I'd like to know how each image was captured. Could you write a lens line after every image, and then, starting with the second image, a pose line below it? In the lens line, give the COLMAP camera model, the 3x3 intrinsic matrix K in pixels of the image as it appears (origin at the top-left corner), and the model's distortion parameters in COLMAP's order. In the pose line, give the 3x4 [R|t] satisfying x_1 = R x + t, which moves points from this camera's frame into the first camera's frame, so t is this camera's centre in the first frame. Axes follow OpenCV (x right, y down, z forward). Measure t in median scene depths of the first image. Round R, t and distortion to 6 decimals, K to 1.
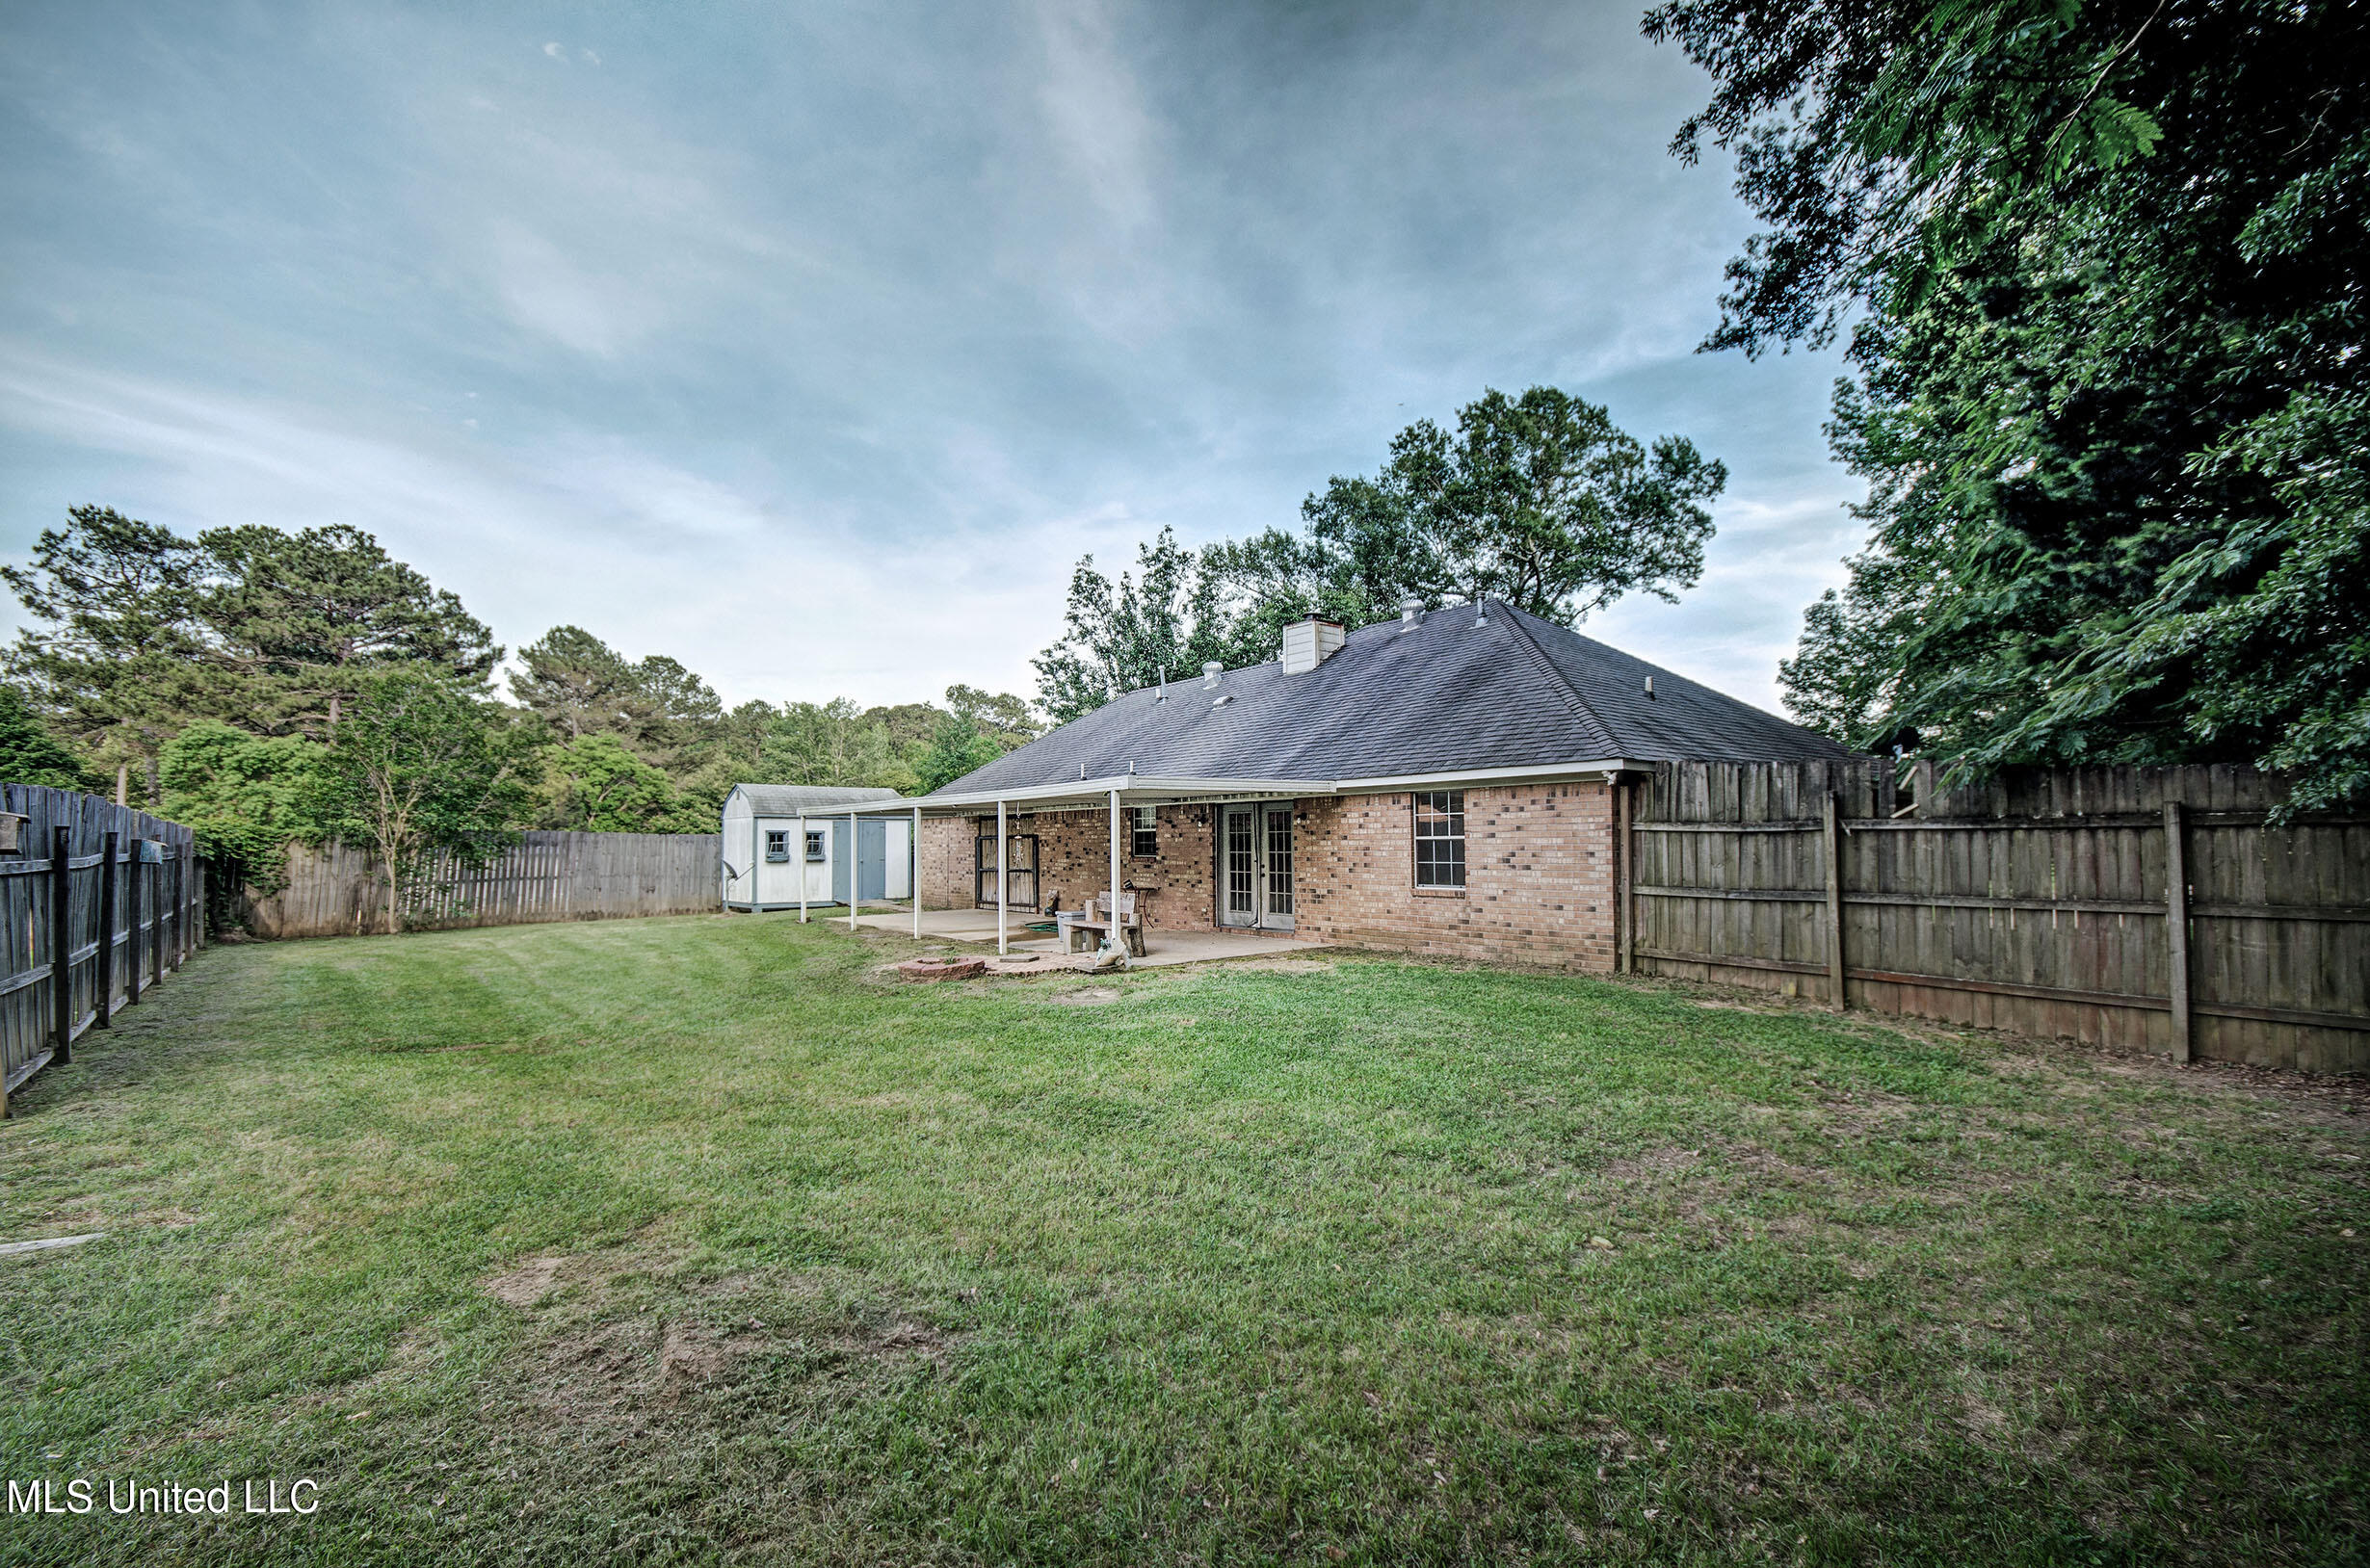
lens RADIAL K [[1039.9, 0, 1175.6], [0, 1039.9, 810.5], [0, 0, 1]] dist [0.002129, -0.007695]
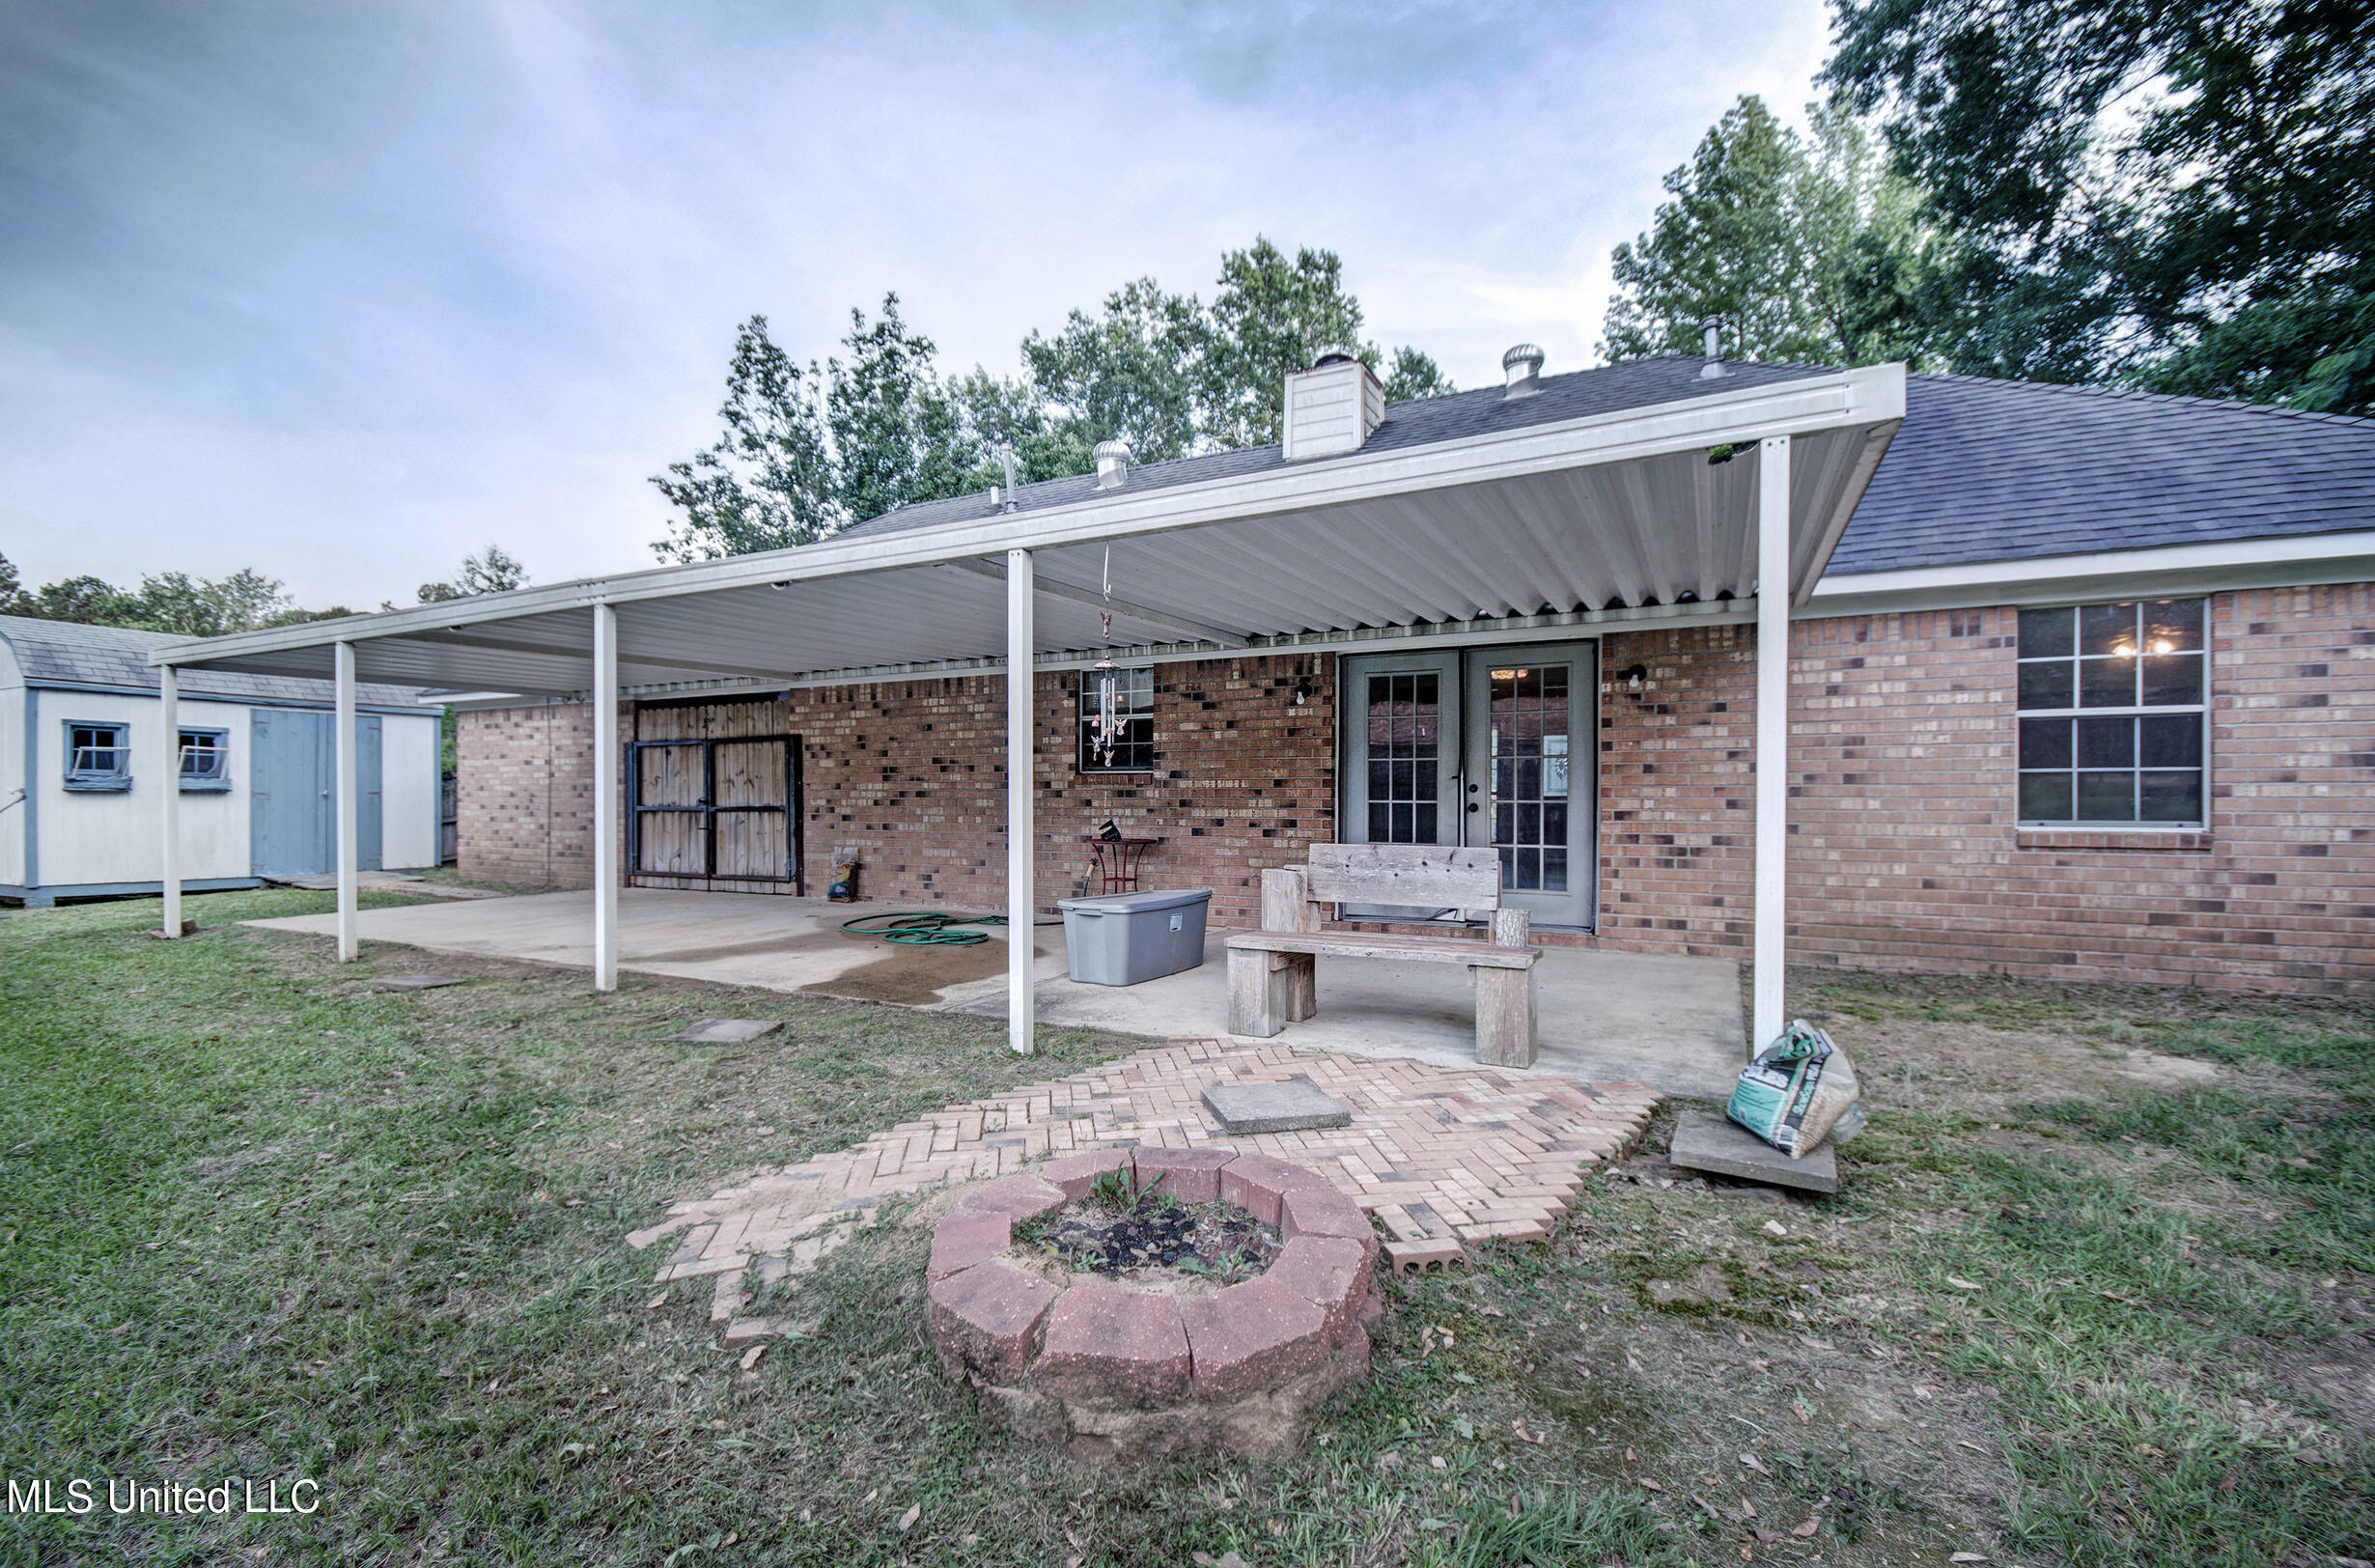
lens RADIAL K [[1042.2, 0, 1178.1], [0, 1042.2, 810.6], [0, 0, 1]] dist [0.002129, -0.007695]
pose [[0.911149, 0.005926, 0.412035, -0.171875], [-0.021809, 0.999189, 0.033856, 0.038653], [-0.411500, -0.039834, 0.910539, 0.484738]]
